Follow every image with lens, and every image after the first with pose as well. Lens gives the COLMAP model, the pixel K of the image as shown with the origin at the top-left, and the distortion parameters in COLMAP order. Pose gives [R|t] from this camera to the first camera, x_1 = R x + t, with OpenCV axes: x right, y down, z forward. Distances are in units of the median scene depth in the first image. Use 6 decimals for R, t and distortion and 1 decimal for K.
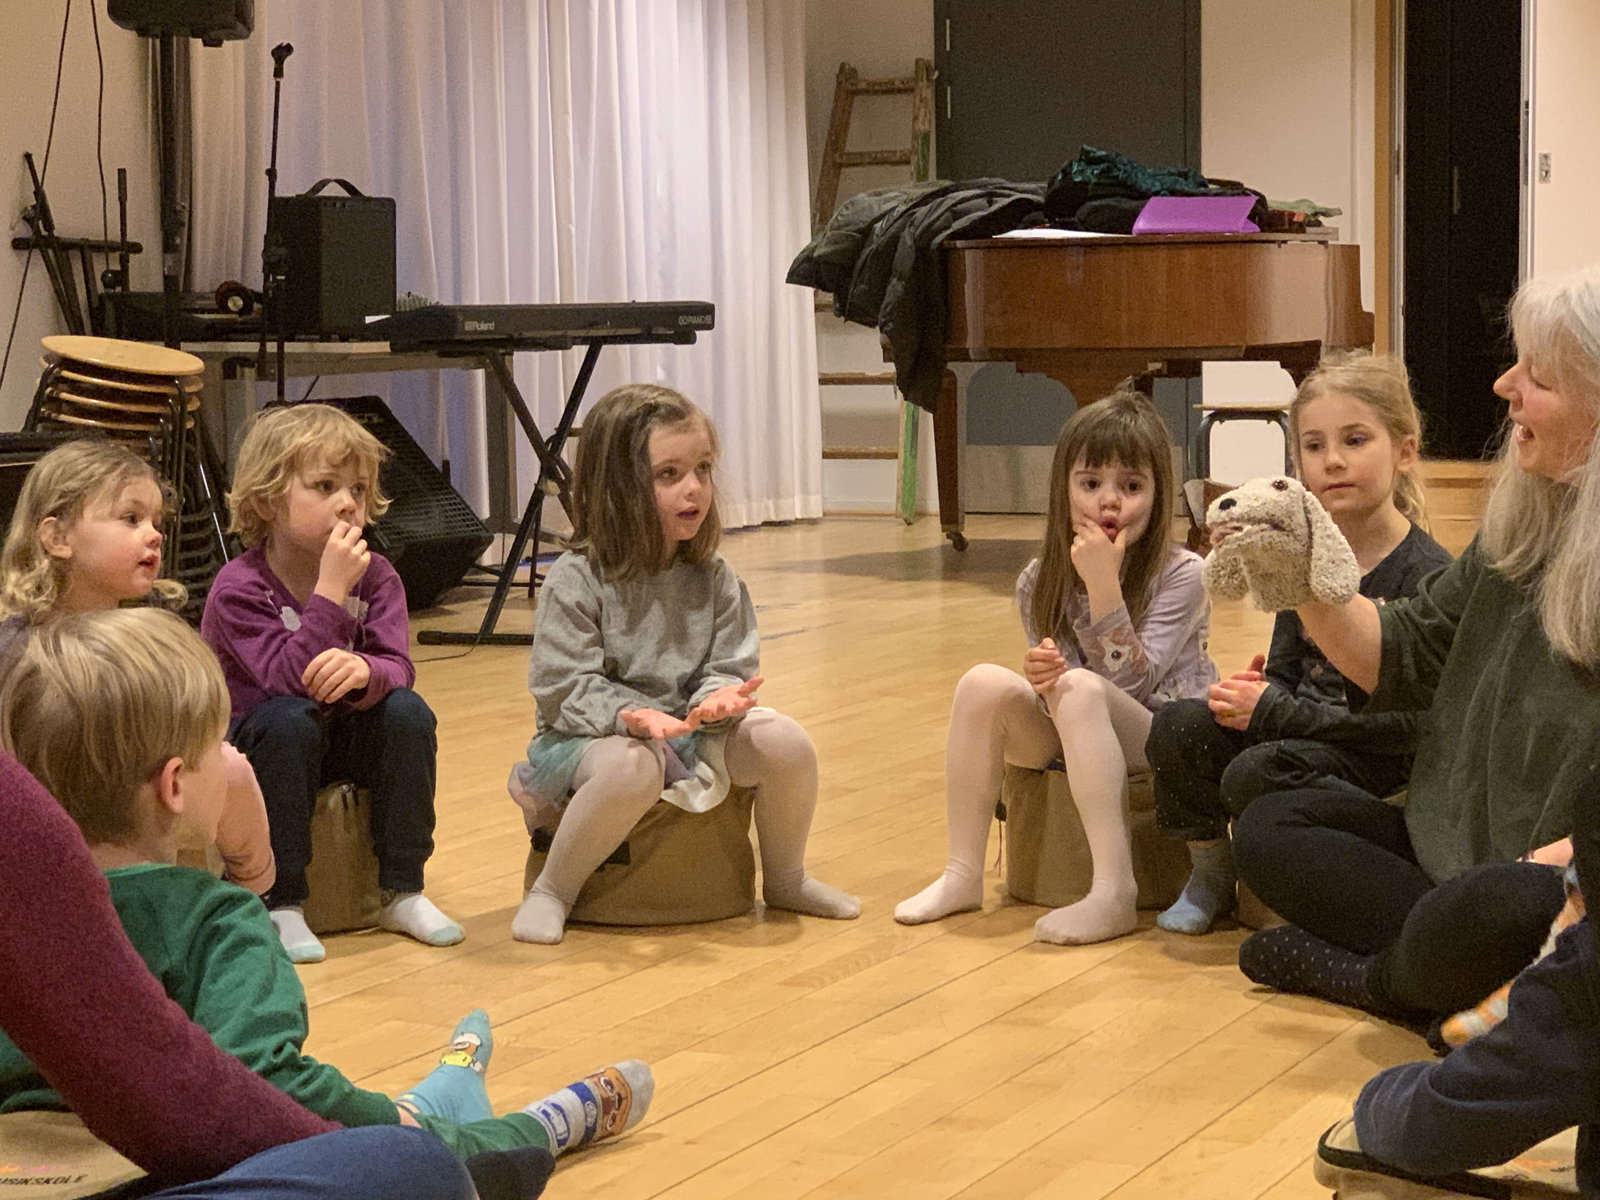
lens RADIAL K [[3362.4, 0, 800.0], [0, 3362.4, 600.0], [0, 0, 1]] dist [-0.280867, 2.858601]
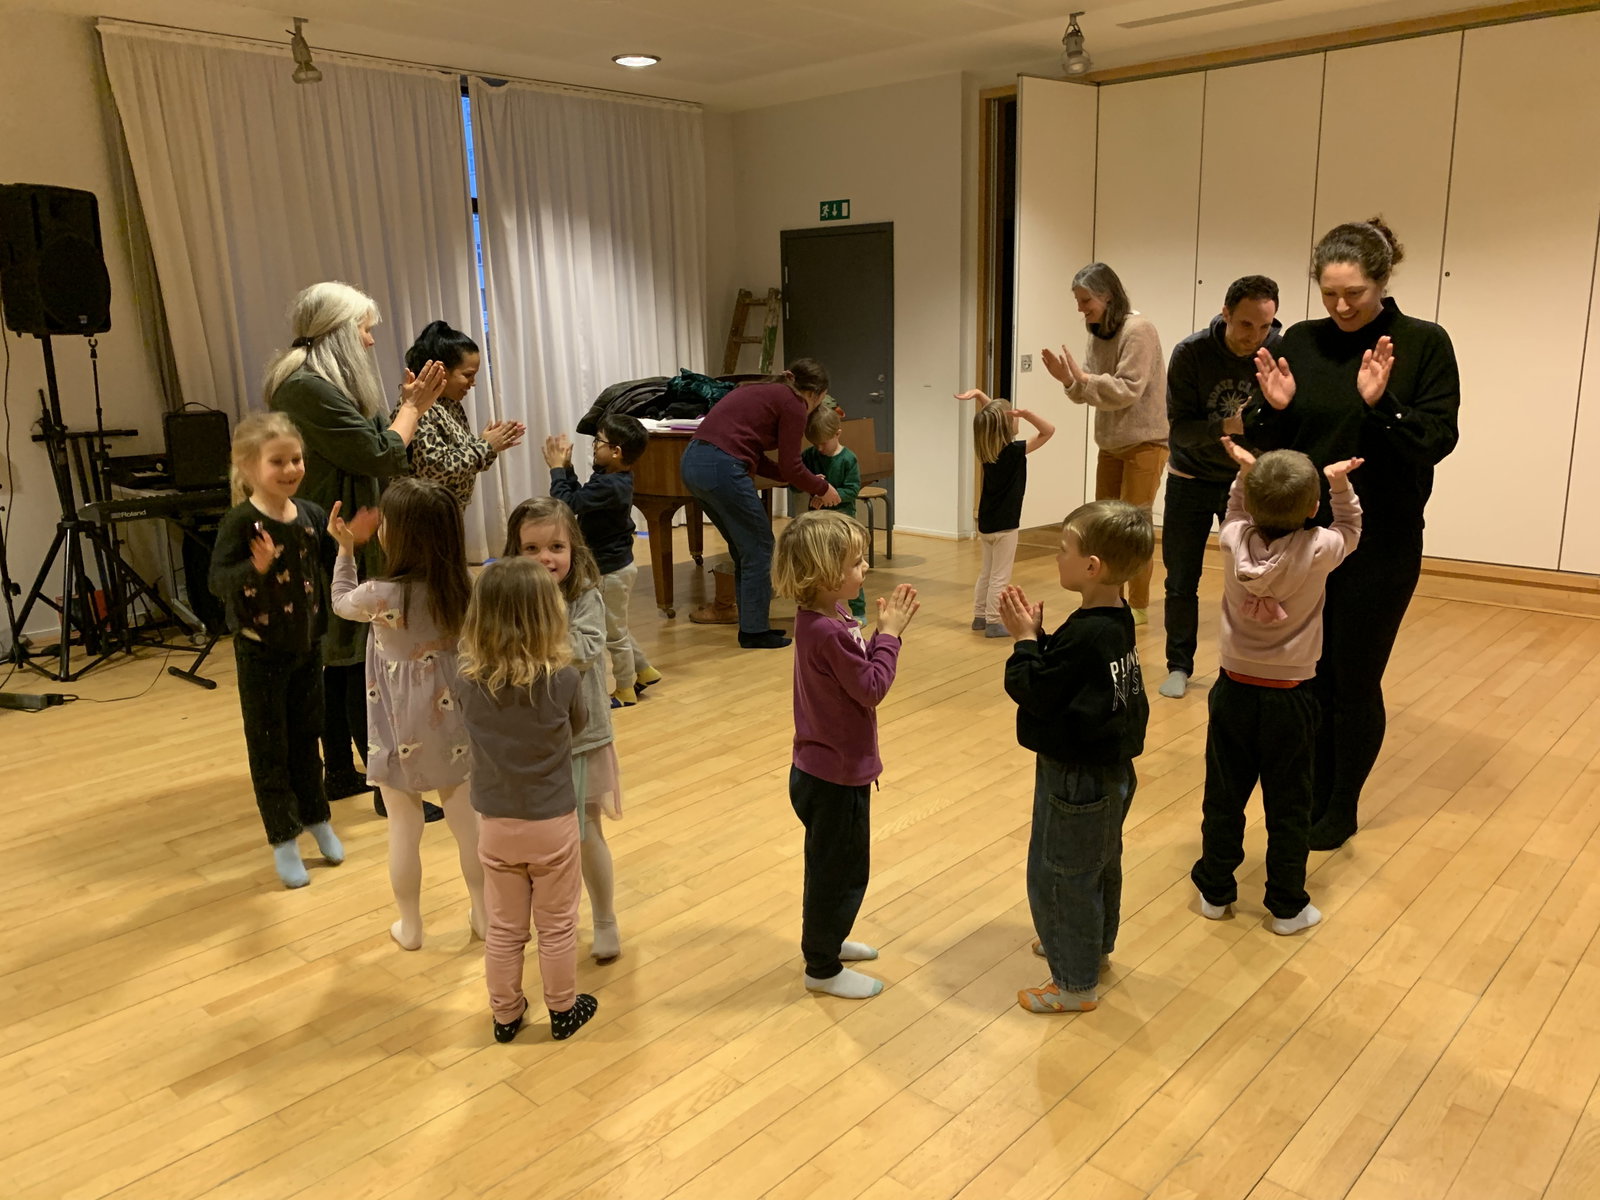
lens RADIAL K [[1228.9, 0, 800.0], [0, 1228.9, 600.0], [0, 0, 1]] dist [0.000479, -0.010861]
pose [[0.956099, 0.067533, -0.285157, 0.340207], [-0.025669, 0.988643, 0.148073, -0.113207], [0.291919, -0.134253, 0.946974, 0.392498]]
